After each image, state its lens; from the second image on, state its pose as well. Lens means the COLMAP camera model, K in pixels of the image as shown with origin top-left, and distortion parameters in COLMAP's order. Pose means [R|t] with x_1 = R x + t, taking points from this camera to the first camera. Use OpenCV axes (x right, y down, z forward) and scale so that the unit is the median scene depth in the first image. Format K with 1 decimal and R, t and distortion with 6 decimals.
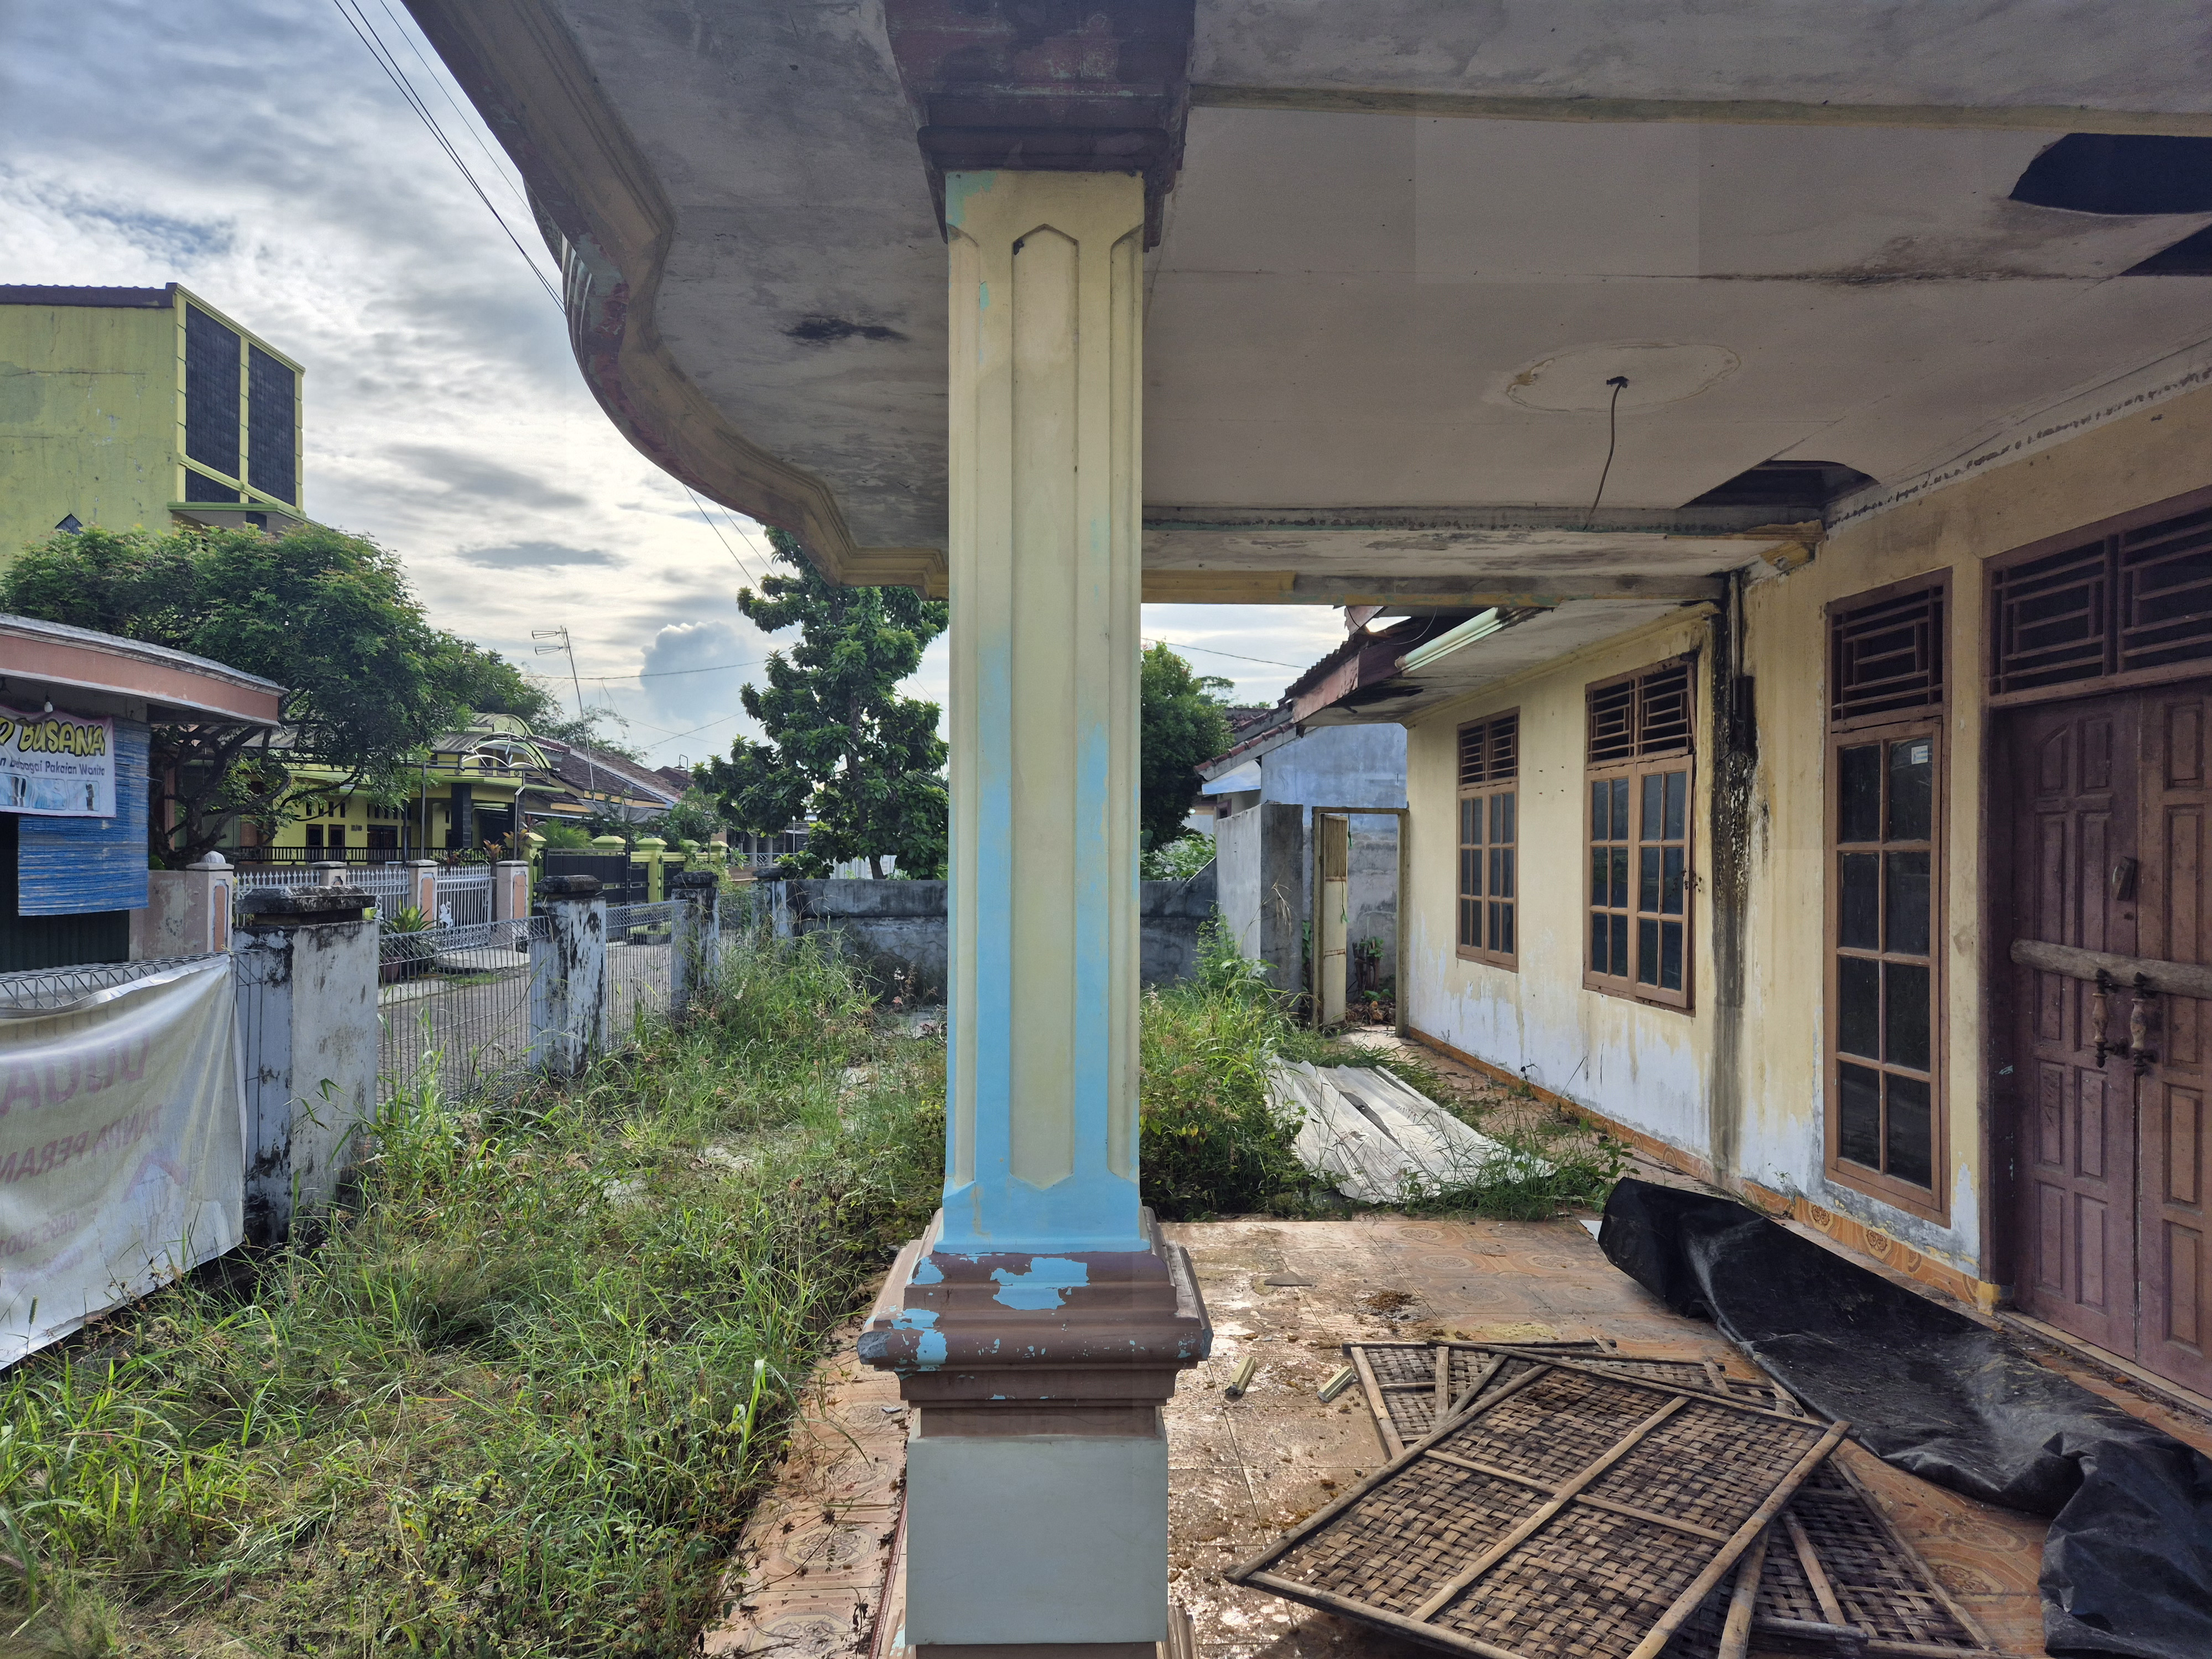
lens RADIAL K [[1466.5, 0, 1112.7], [0, 1466.5, 845.4], [0, 0, 1]] dist [0.107684, -0.132415]
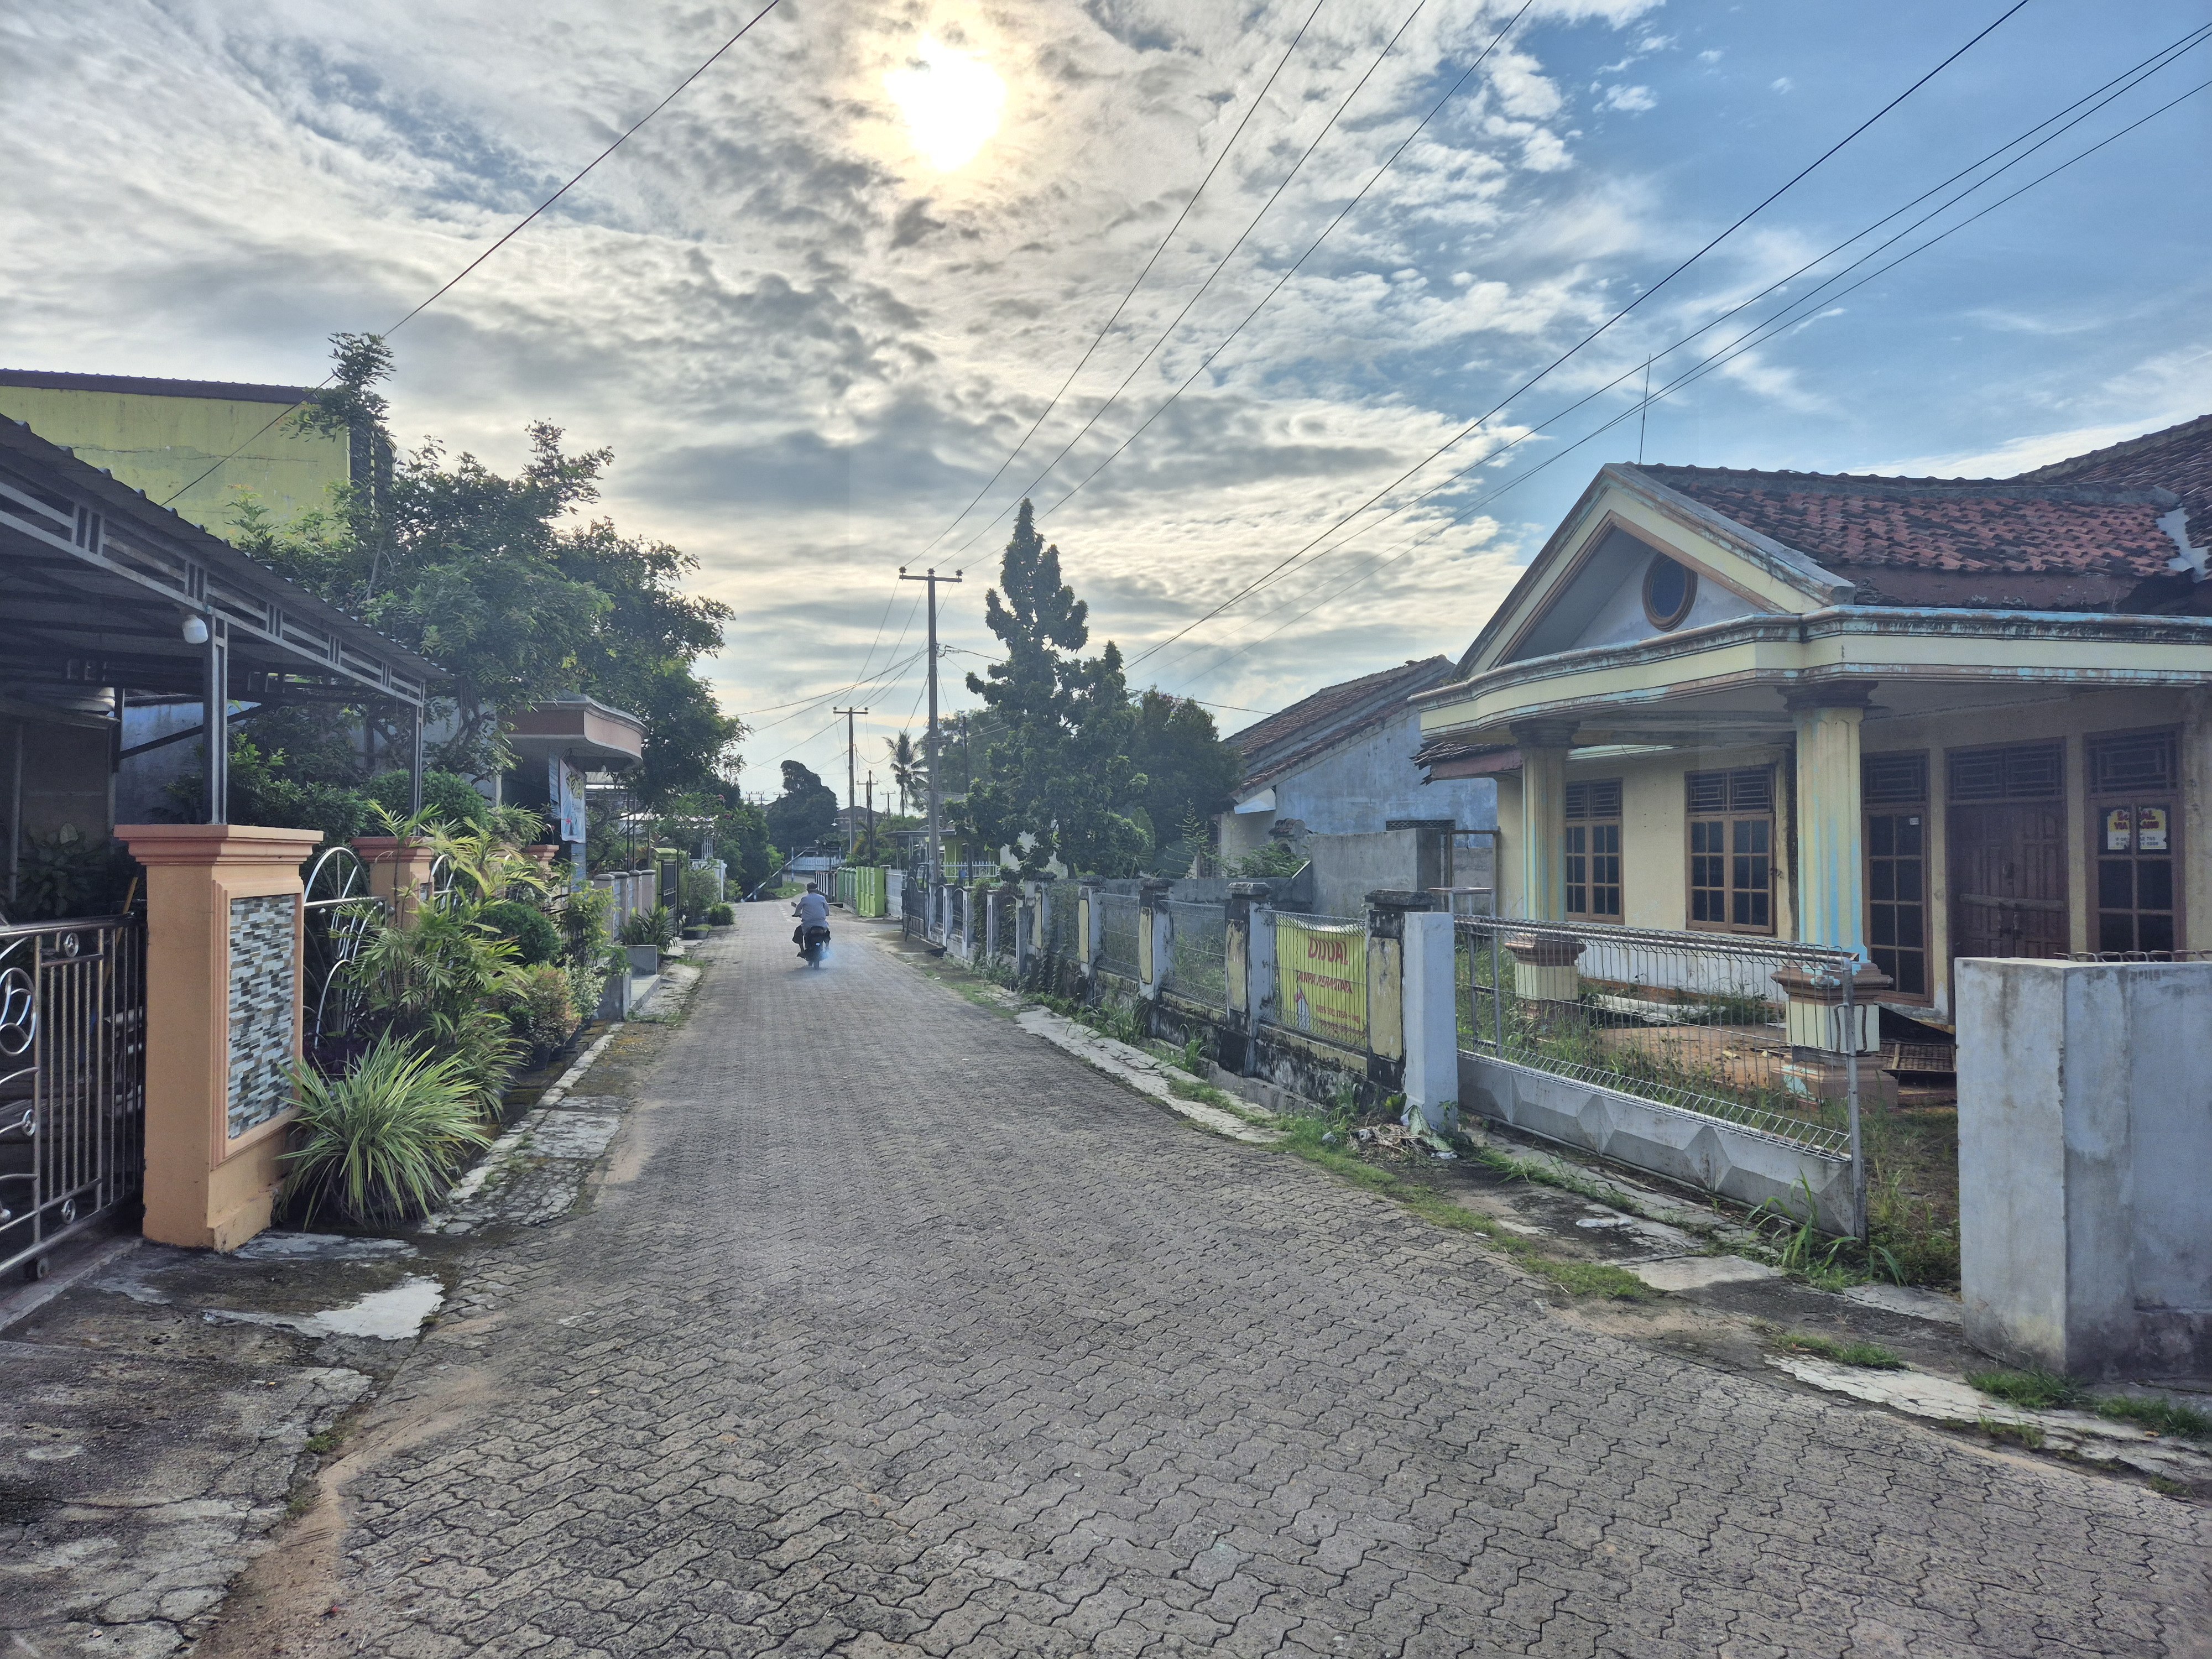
lens RADIAL K [[1466.5, 0, 1112.7], [0, 1466.5, 845.4], [0, 0, 1]] dist [0.107684, -0.132415]
pose [[0.978508, -0.019958, 0.205241, -0.977484], [0.019214, 0.999800, 0.005615, -0.045785], [-0.205312, -0.001551, 0.978695, -0.889703]]
